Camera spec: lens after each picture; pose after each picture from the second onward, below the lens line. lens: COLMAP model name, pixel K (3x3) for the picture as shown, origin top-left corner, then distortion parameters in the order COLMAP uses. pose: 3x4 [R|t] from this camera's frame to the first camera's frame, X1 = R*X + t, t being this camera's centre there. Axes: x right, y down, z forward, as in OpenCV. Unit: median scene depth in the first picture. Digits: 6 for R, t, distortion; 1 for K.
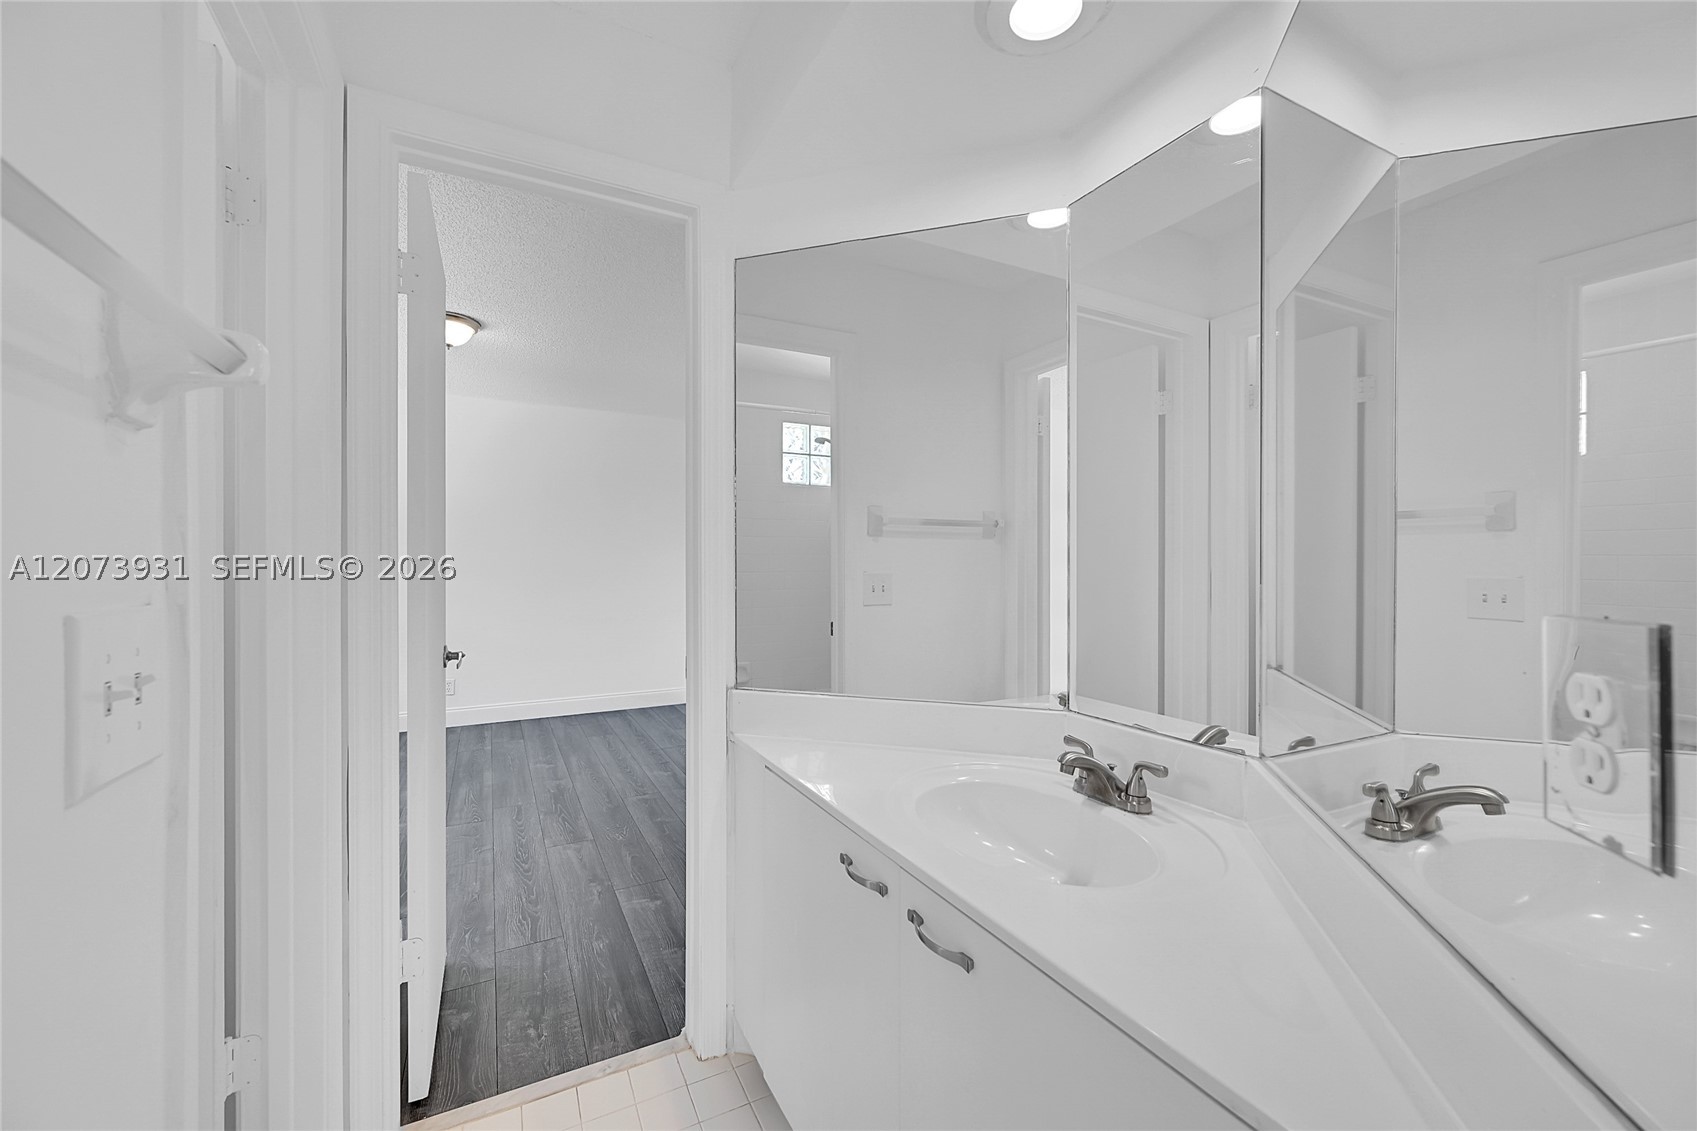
lens RADIAL K [[668.4, 0, 845.6], [0, 668.4, 565.0], [0, 0, 1]] dist [-0.000923, 0.000498]
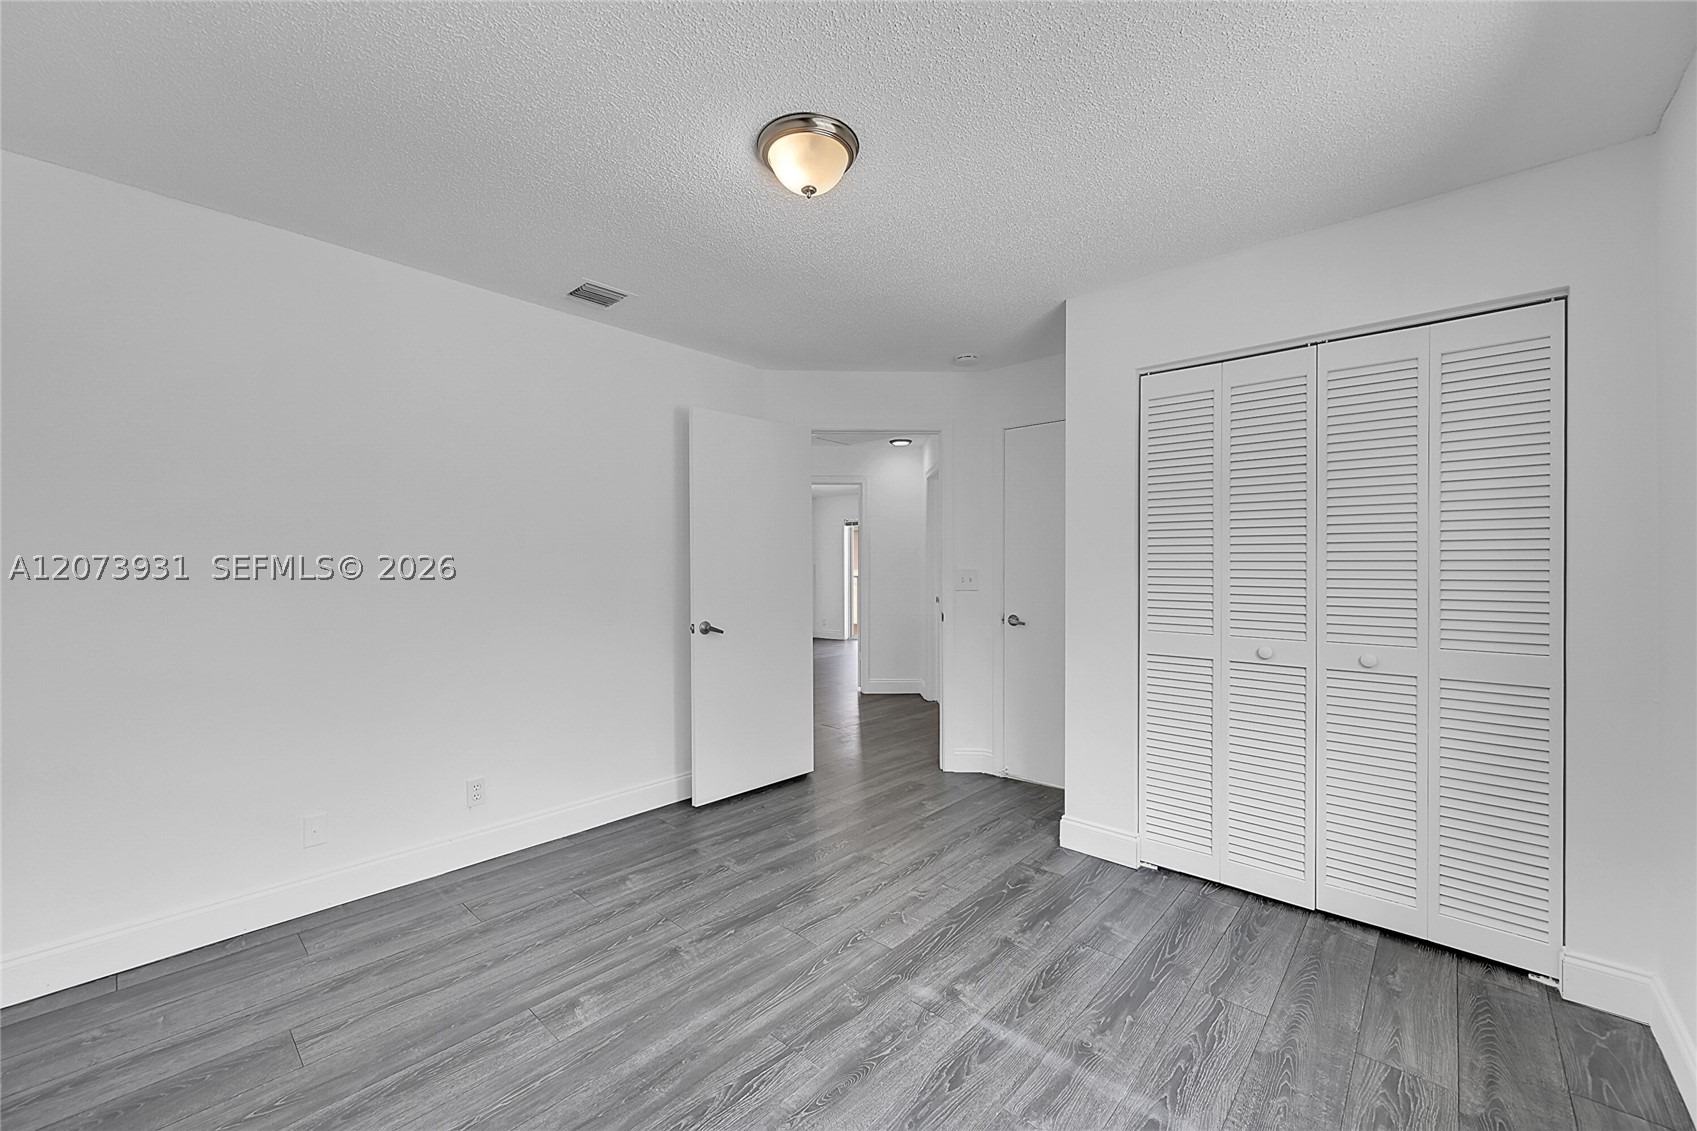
lens RADIAL K [[668.4, 0, 845.6], [0, 668.4, 565.0], [0, 0, 1]] dist [-0.000923, 0.000498]
pose [[-0.332886, -0.003767, 0.942960, -1.046615], [0.003379, 0.999981, 0.005187, -0.017984], [-0.942961, 0.004913, -0.332867, 1.071810]]
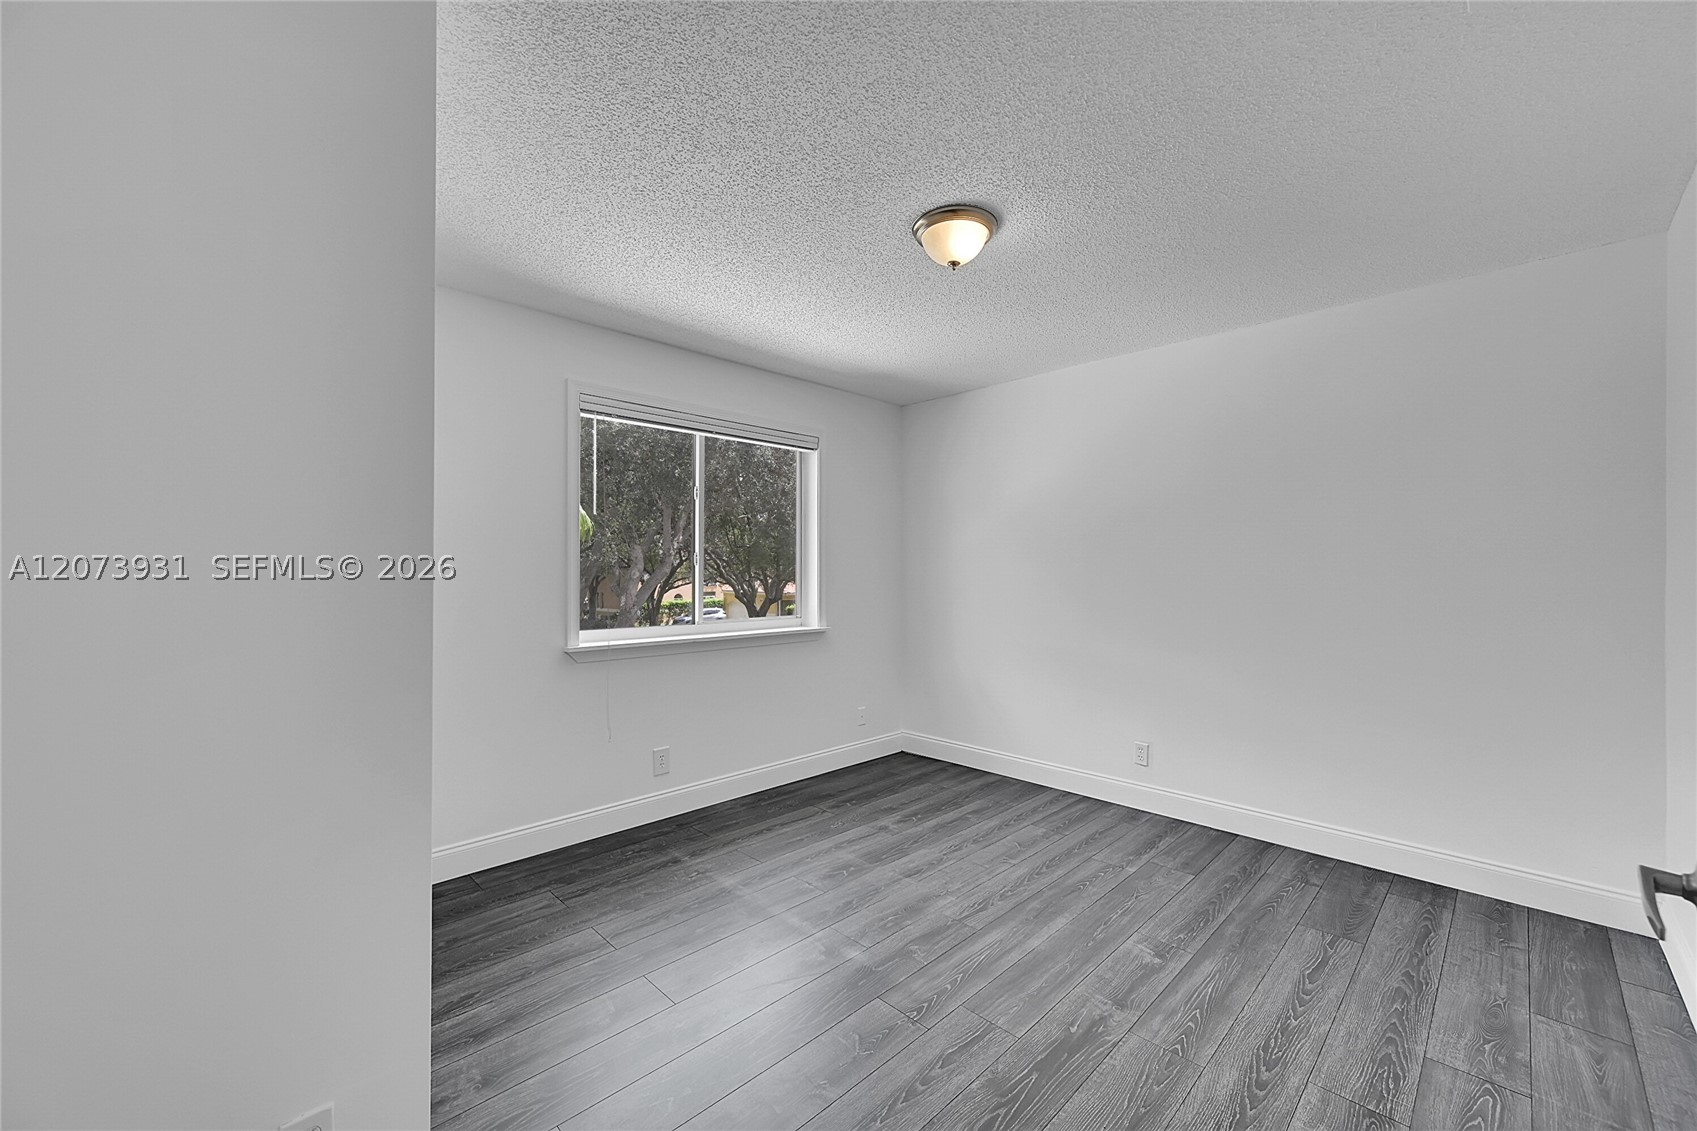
lens RADIAL K [[668.4, 0, 845.6], [0, 668.4, 565.0], [0, 0, 1]] dist [-0.000923, 0.000498]
pose [[0.283350, -0.009391, -0.958971, 0.015731], [-0.004416, 0.999929, -0.011096, -0.017758], [0.959007, 0.007379, 0.283288, 0.654823]]
